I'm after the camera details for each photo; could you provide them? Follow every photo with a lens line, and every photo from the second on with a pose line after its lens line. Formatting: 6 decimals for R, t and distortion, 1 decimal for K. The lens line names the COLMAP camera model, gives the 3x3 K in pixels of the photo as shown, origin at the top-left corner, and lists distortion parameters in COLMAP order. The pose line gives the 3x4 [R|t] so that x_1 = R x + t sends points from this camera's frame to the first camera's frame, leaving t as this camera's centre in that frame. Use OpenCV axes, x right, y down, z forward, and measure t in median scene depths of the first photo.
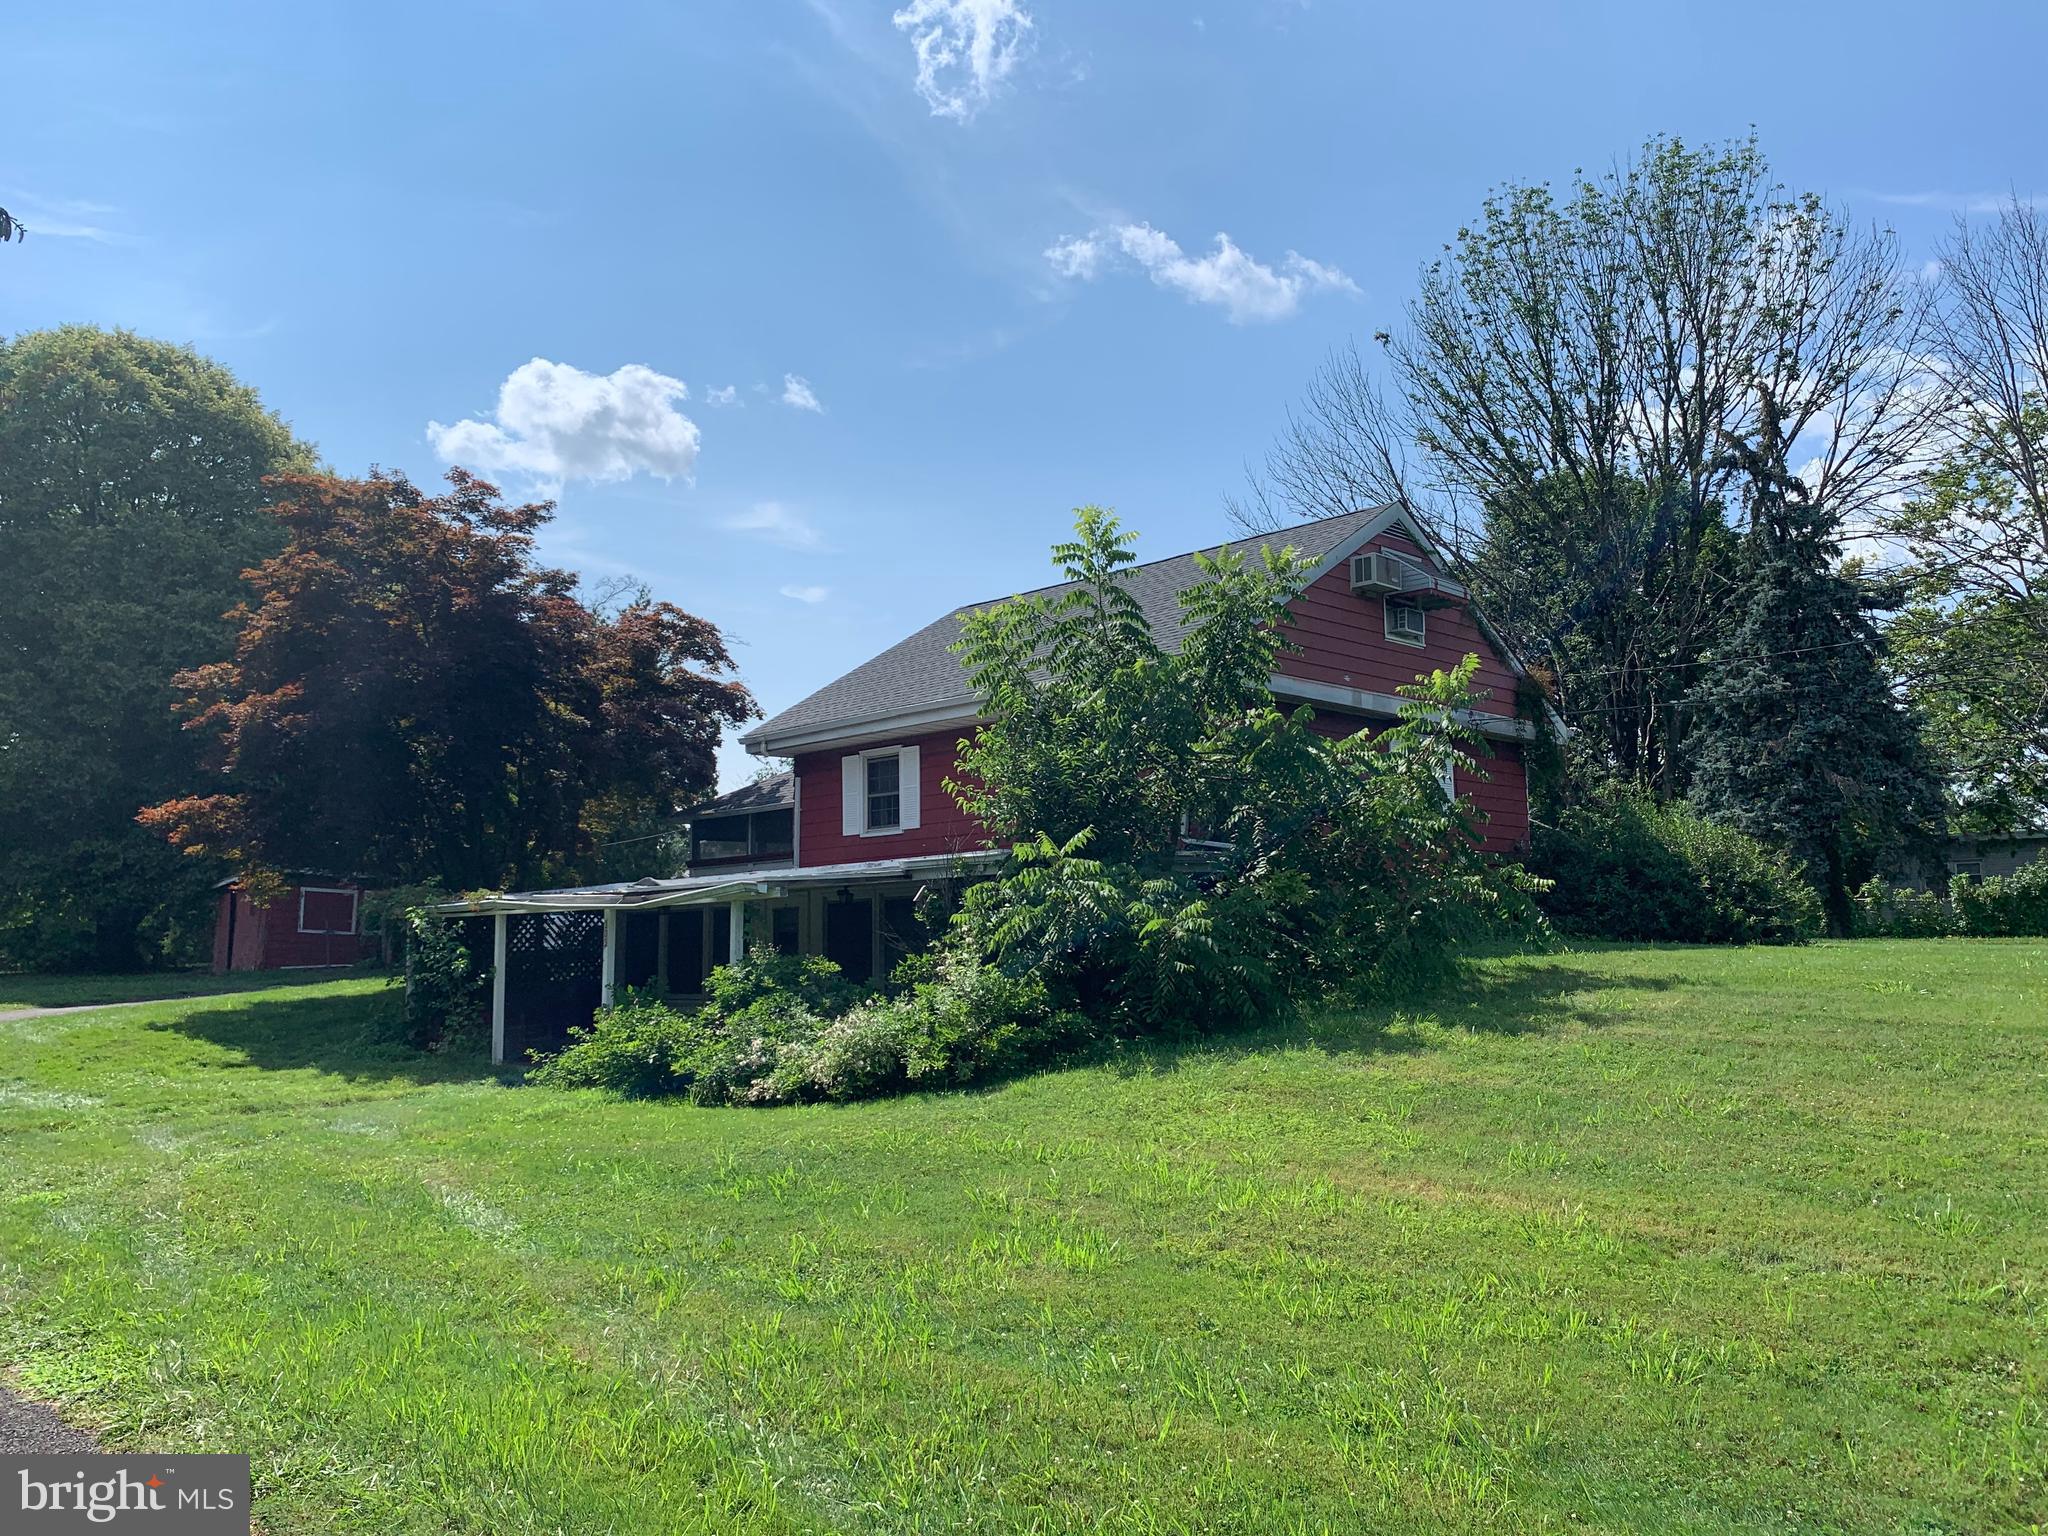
lens RADIAL K [[1578.4, 0, 1029.8], [0, 1578.4, 778.0], [0, 0, 1]] dist [-0.002678, 0.003934]
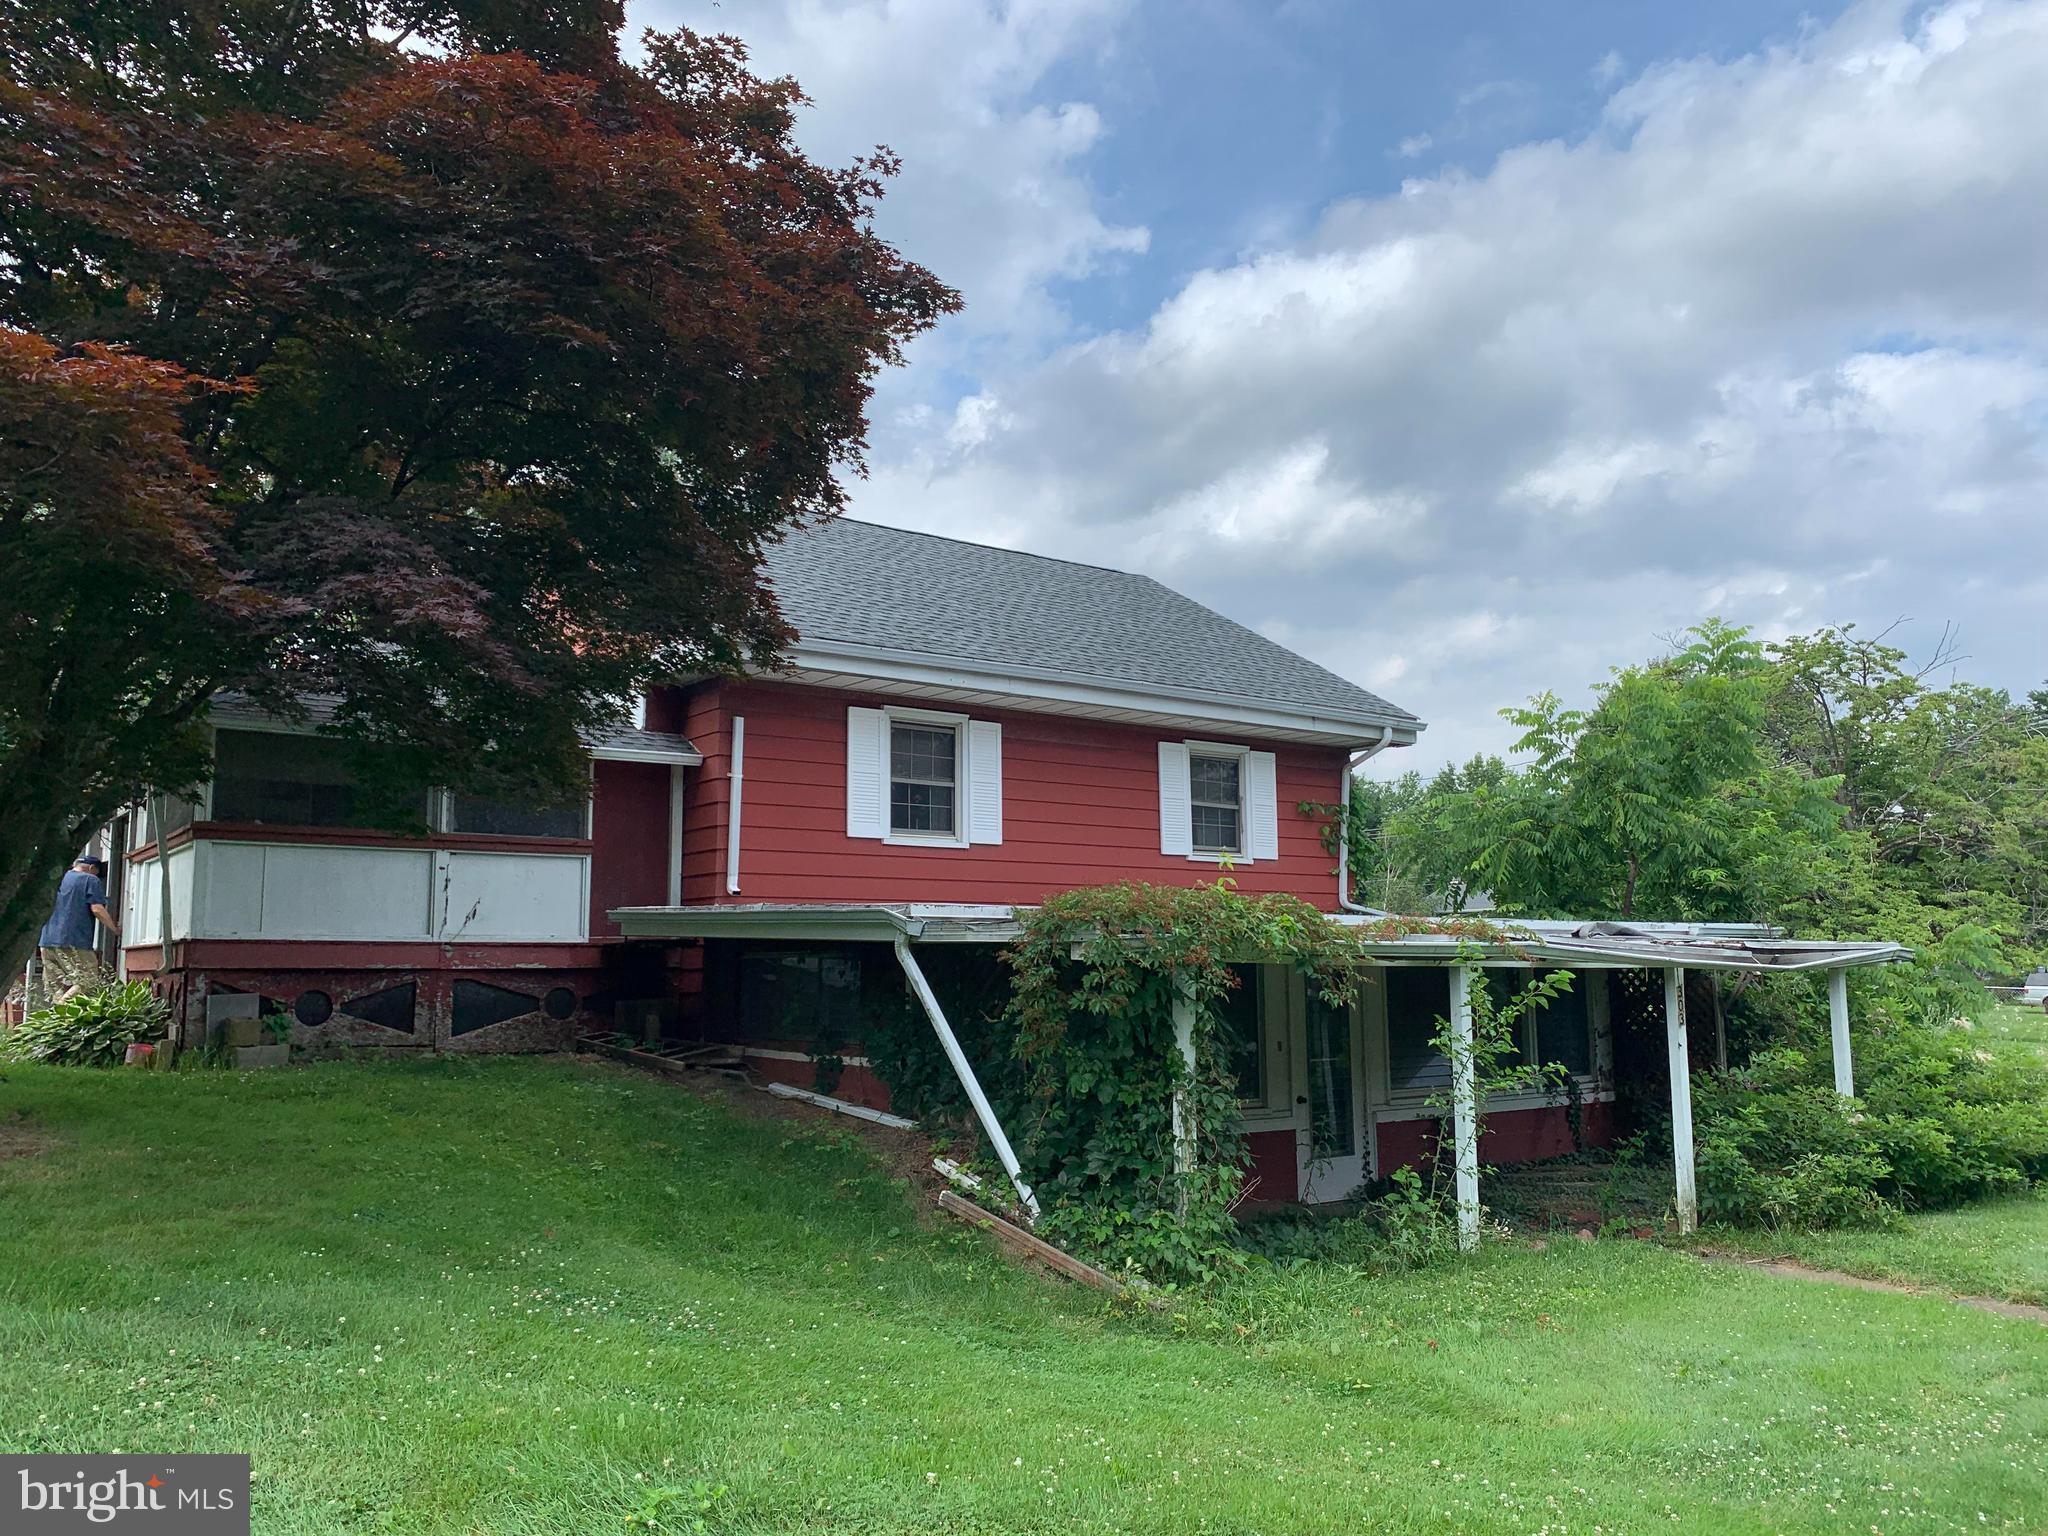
lens RADIAL K [[1578.4, 0, 1029.8], [0, 1578.4, 778.0], [0, 0, 1]] dist [-0.002678, 0.003934]
pose [[0.165778, 0.117751, 0.979108, -0.827839], [-0.100922, 0.989659, -0.101933, 0.081741], [-0.980985, -0.081915, 0.175947, 0.936605]]
